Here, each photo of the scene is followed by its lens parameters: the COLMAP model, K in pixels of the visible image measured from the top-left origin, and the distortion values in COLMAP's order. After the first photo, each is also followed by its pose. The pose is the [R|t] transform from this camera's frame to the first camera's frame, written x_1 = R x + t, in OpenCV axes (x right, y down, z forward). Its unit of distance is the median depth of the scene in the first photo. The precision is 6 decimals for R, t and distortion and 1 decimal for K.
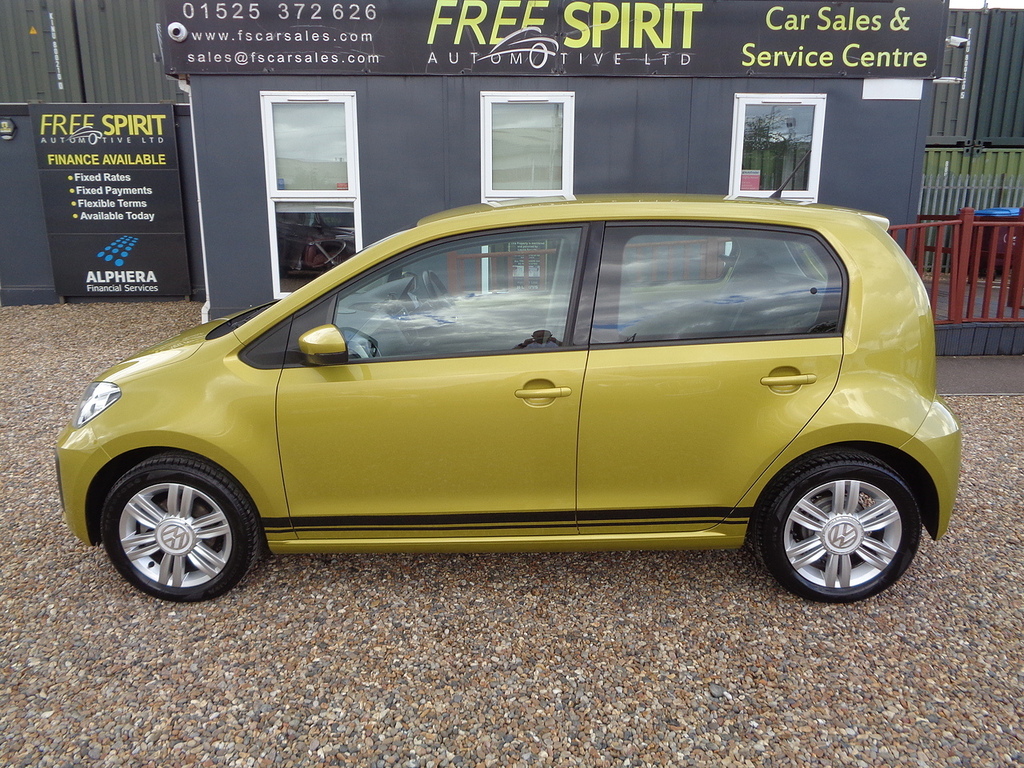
lens RADIAL K [[760.8, 0, 518.6], [0, 760.8, 384.9], [0, 0, 1]] dist [-0.006796, 0.000030]
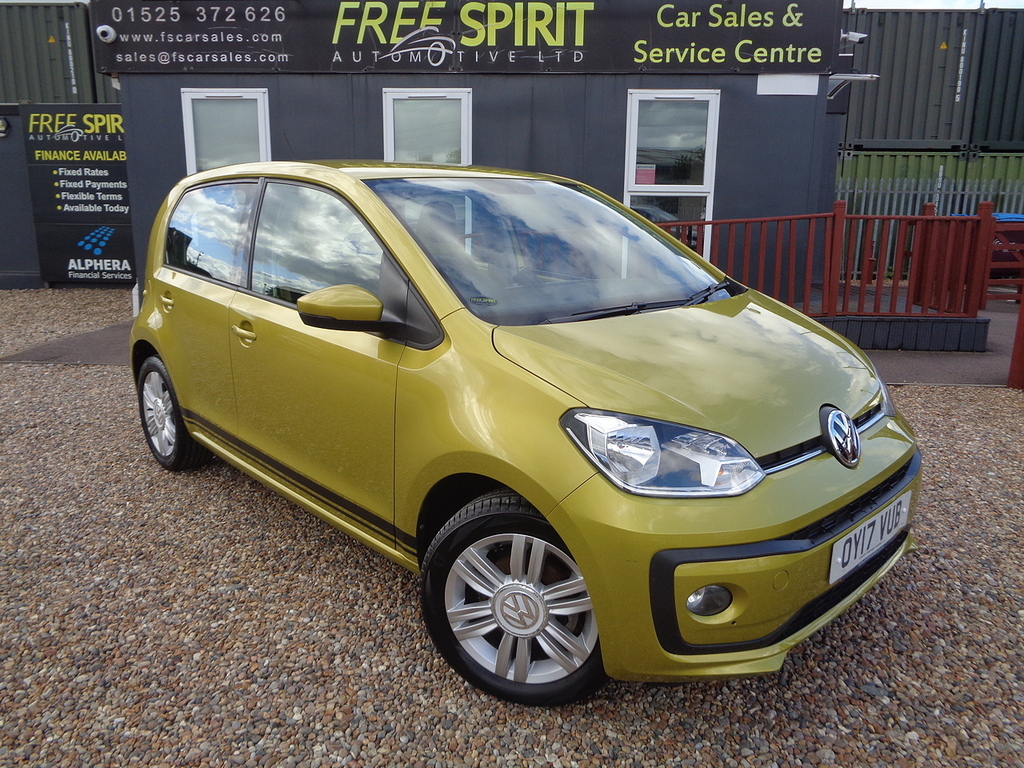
lens RADIAL K [[760.8, 0, 513.9], [0, 760.8, 385.7], [0, 0, 1]] dist [-0.006796, 0.000030]
pose [[0.995913, 0.030606, -0.084970, 0.225797], [-0.031558, 0.999453, -0.009887, 0.030237], [0.084621, 0.012529, 0.996334, -0.028709]]
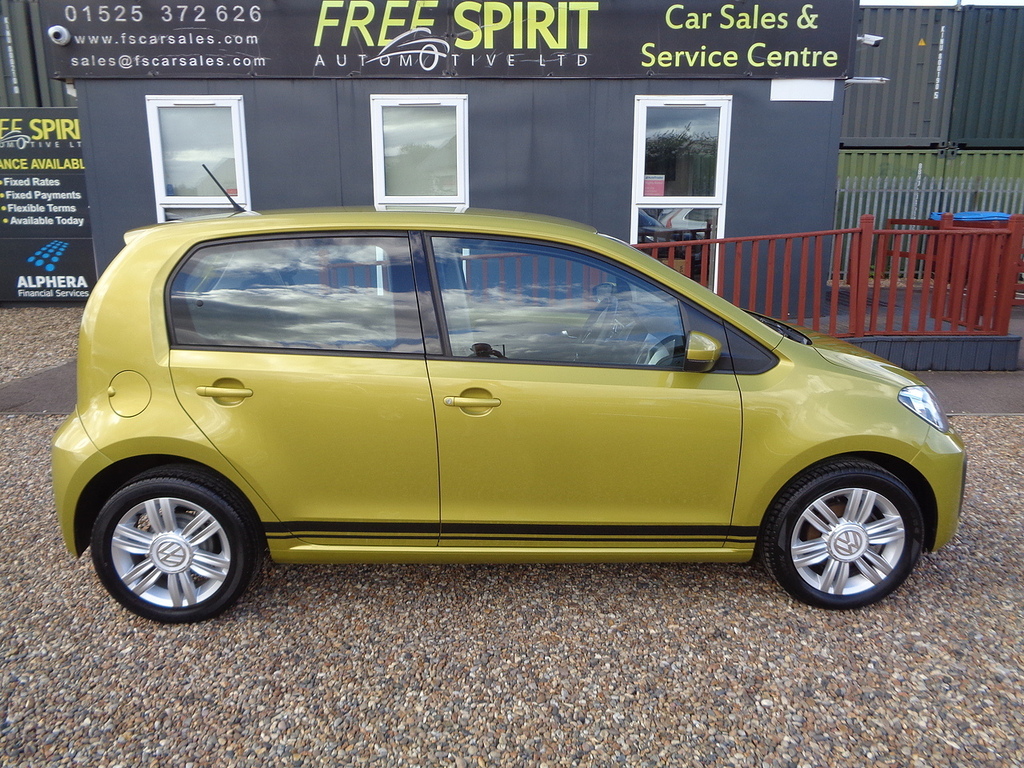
lens RADIAL K [[760.8, 0, 514.1], [0, 760.8, 385.1], [0, 0, 1]] dist [-0.006796, 0.000030]
pose [[0.999532, 0.007312, -0.029695, 0.159468], [-0.007346, 0.999972, -0.001039, -0.014883], [0.029687, 0.001257, 0.999558, 0.034840]]
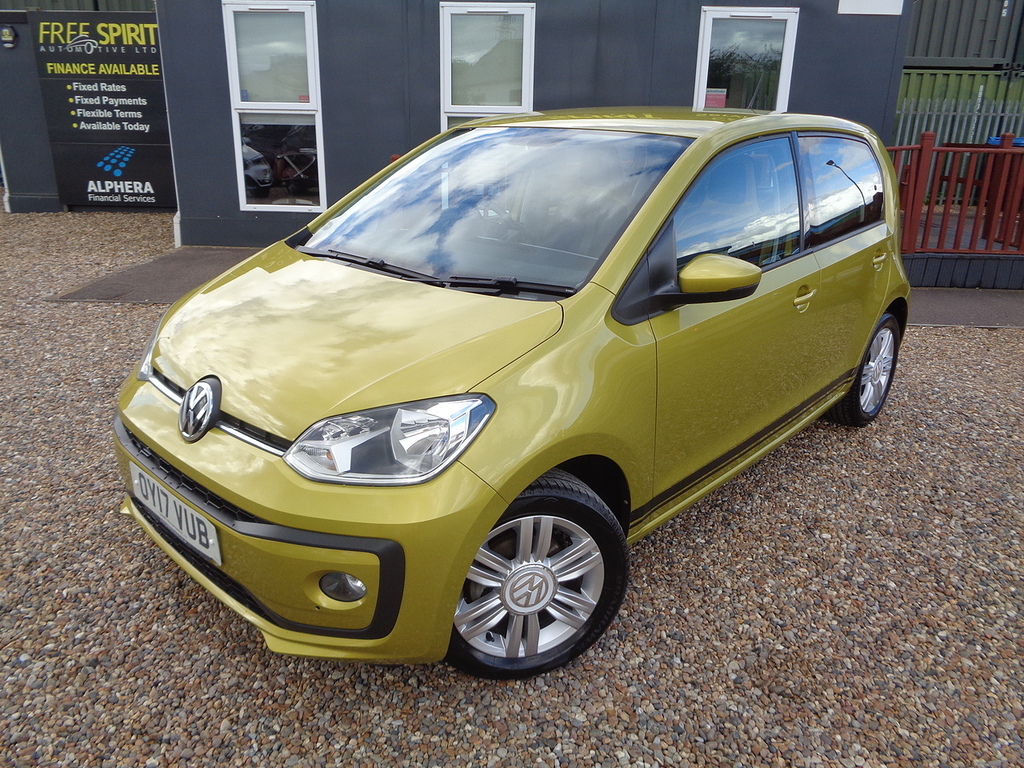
lens RADIAL K [[760.8, 0, 517.4], [0, 760.8, 382.2], [0, 0, 1]] dist [-0.006796, 0.000030]
pose [[0.997272, 0.040346, -0.061819, 0.126631], [-0.034471, 0.995040, 0.093316, 0.009630], [0.065277, -0.090930, 0.993716, -0.018337]]
